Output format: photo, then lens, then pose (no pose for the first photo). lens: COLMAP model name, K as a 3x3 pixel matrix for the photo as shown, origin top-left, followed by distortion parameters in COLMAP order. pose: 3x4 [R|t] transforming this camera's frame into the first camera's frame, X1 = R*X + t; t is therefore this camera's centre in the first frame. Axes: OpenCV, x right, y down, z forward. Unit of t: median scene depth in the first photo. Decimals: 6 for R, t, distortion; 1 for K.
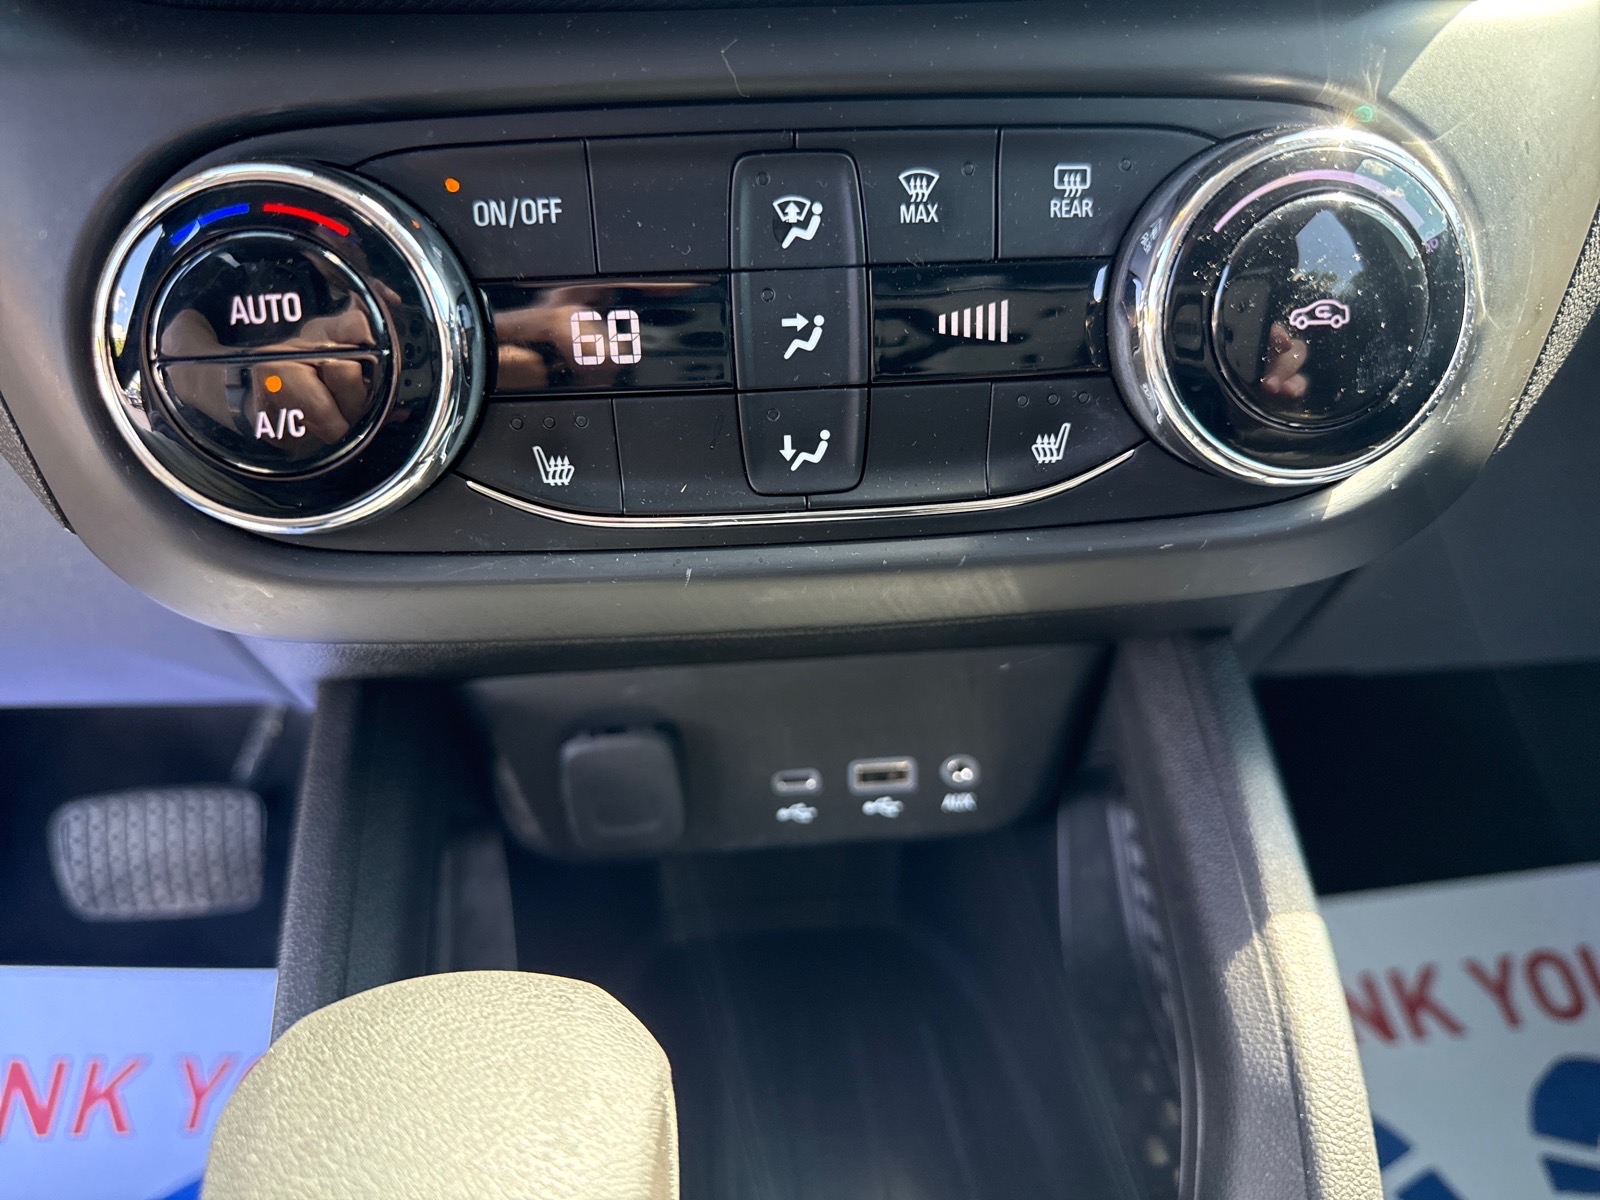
lens RADIAL K [[1102.7, 0, 800.0], [0, 1102.7, 623.3], [0, 0, 1]] dist [0.037245, -0.083711]
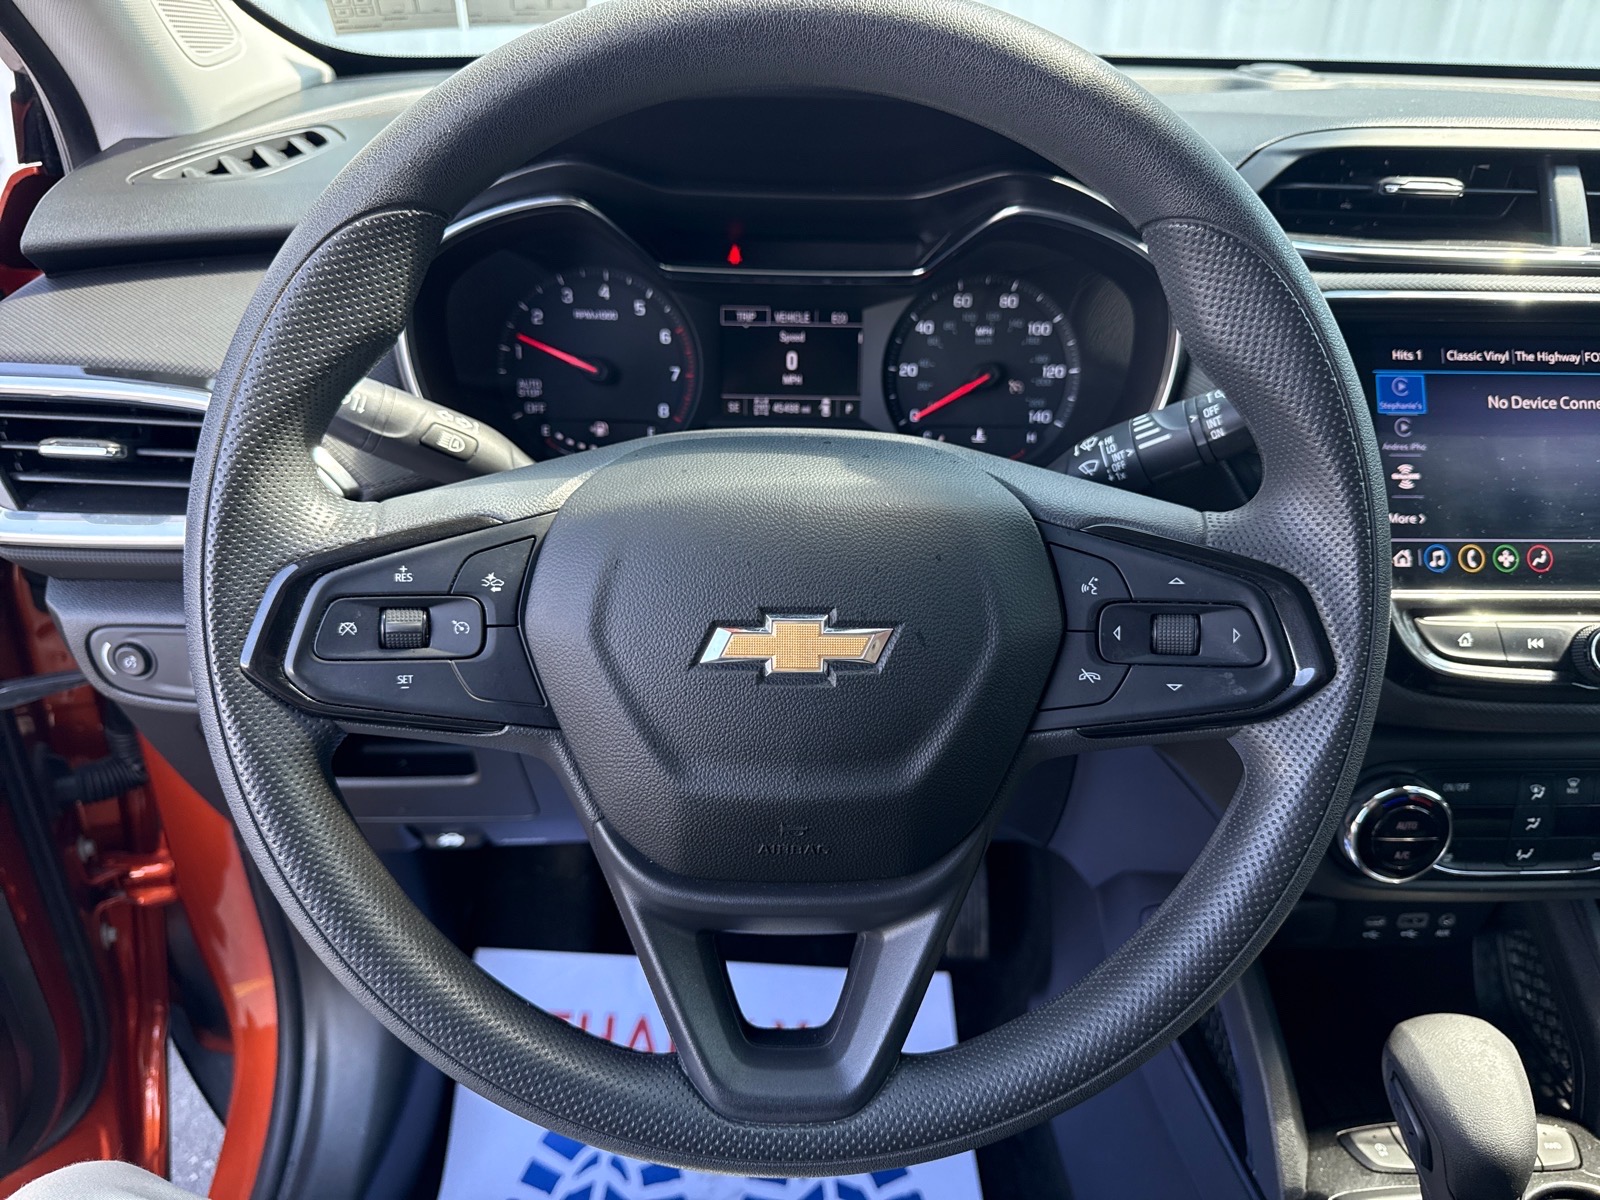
lens RADIAL K [[1102.7, 0, 800.0], [0, 1102.7, 623.3], [0, 0, 1]] dist [0.037245, -0.083711]
pose [[0.997624, 0.054444, -0.042212, -1.361831], [-0.054334, 0.998516, 0.003750, -0.494475], [0.042354, -0.001447, 0.999102, -1.557276]]
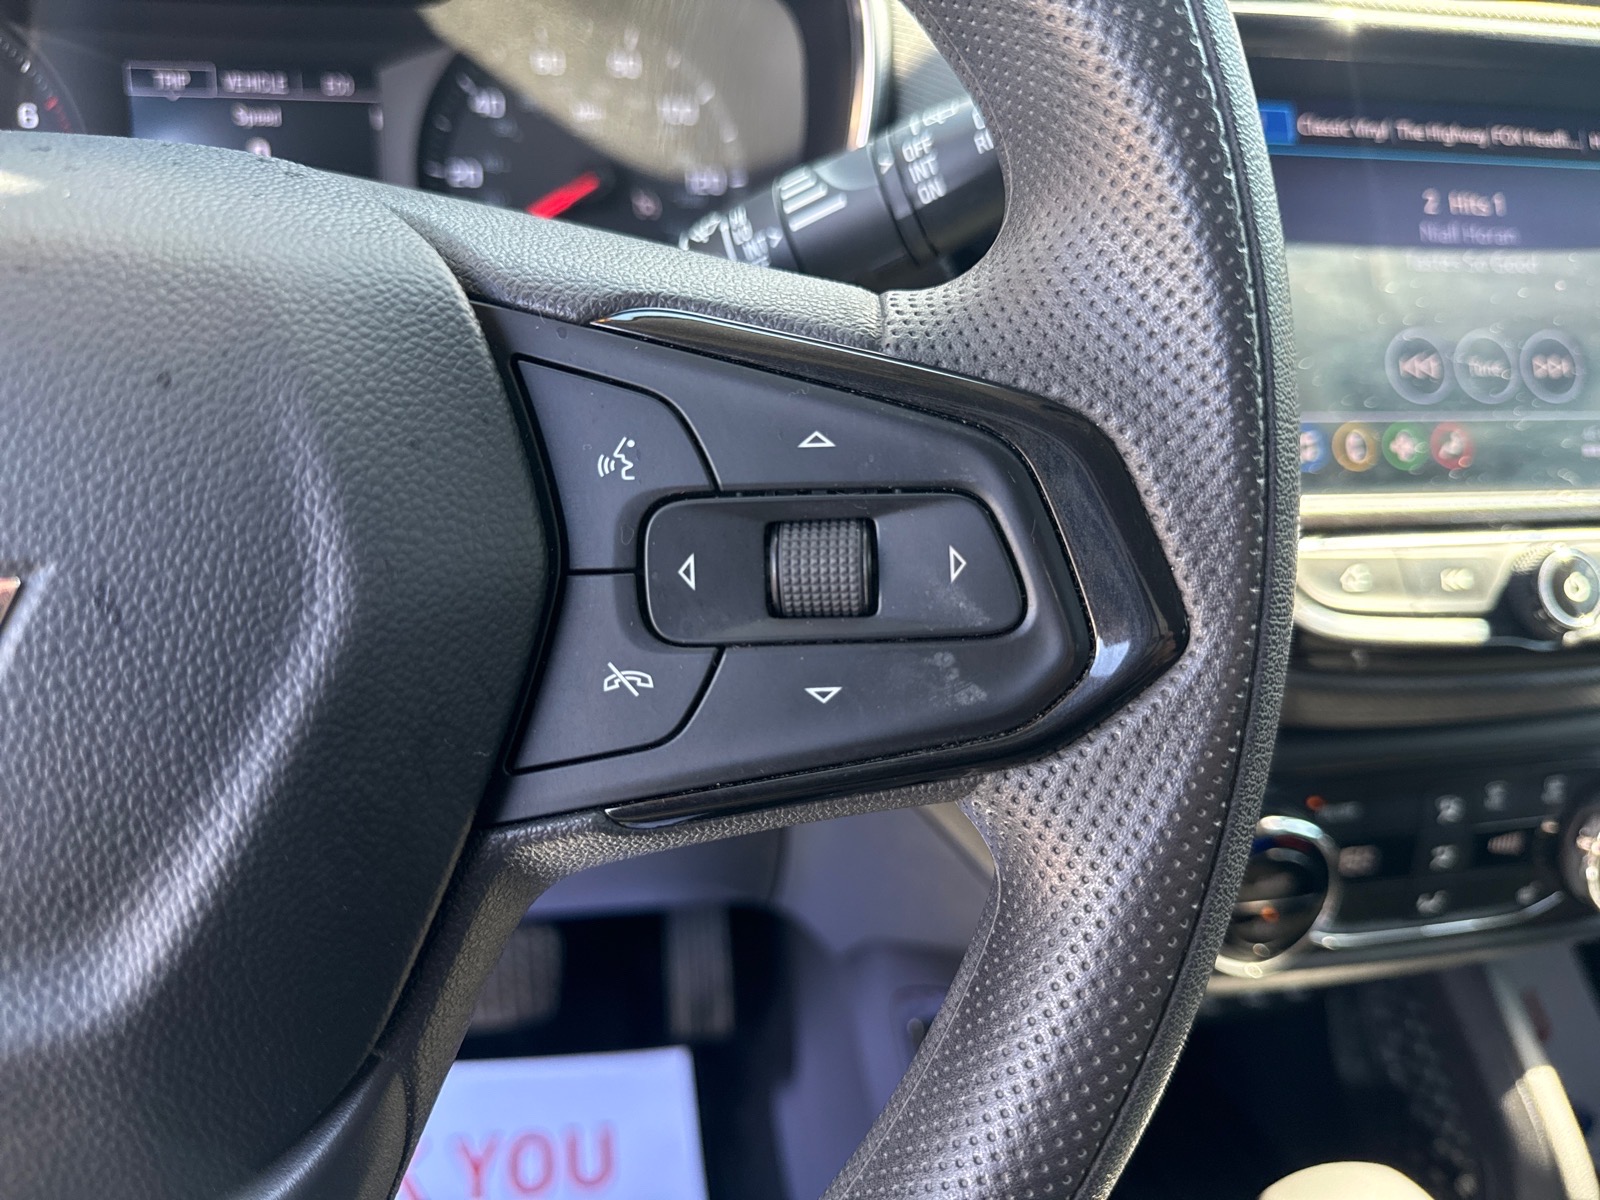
lens RADIAL K [[1102.7, 0, 800.0], [0, 1102.7, 623.3], [0, 0, 1]] dist [0.037245, -0.083711]
pose [[0.991648, 0.007877, 0.128733, -1.002538], [-0.008615, 0.999950, 0.005173, -0.473262], [-0.128685, -0.006239, 0.991666, -0.639506]]
